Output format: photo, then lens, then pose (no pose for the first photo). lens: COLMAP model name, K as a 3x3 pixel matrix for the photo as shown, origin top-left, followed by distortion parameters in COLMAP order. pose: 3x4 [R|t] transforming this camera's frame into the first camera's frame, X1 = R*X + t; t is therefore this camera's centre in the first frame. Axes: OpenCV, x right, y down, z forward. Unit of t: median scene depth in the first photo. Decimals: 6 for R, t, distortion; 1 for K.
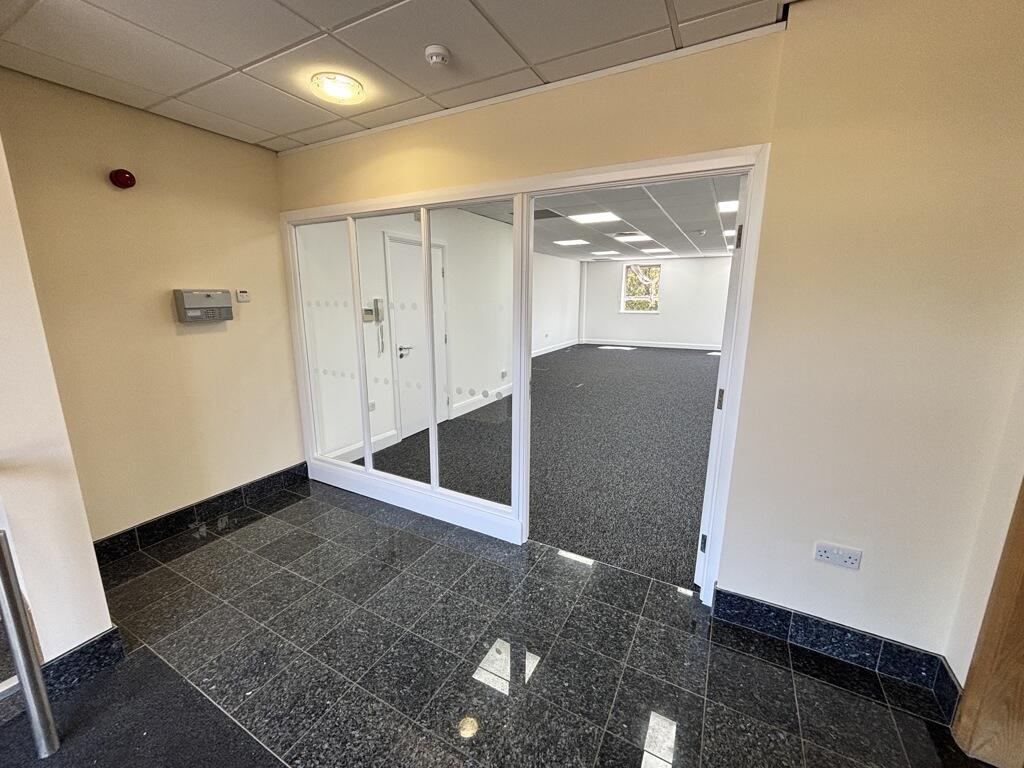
lens RADIAL K [[414.0, 0, 508.2], [0, 414.0, 382.3], [0, 0, 1]] dist [0.000084, -0.000096]
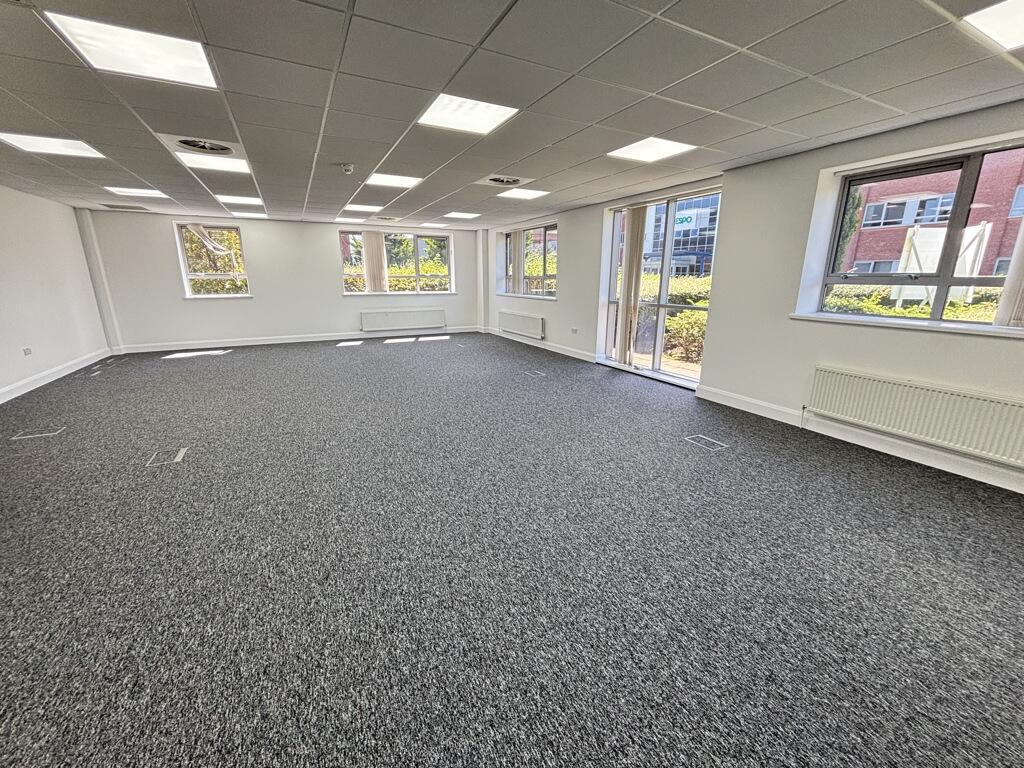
lens RADIAL K [[414.0, 0, 513.5], [0, 414.0, 389.1], [0, 0, 1]] dist [0.000084, -0.000096]
pose [[0.561737, -0.215801, 0.798675, 0.012798], [0.166943, 0.975089, 0.146051, -0.040351], [-0.810297, 0.051291, 0.583770, 0.224484]]
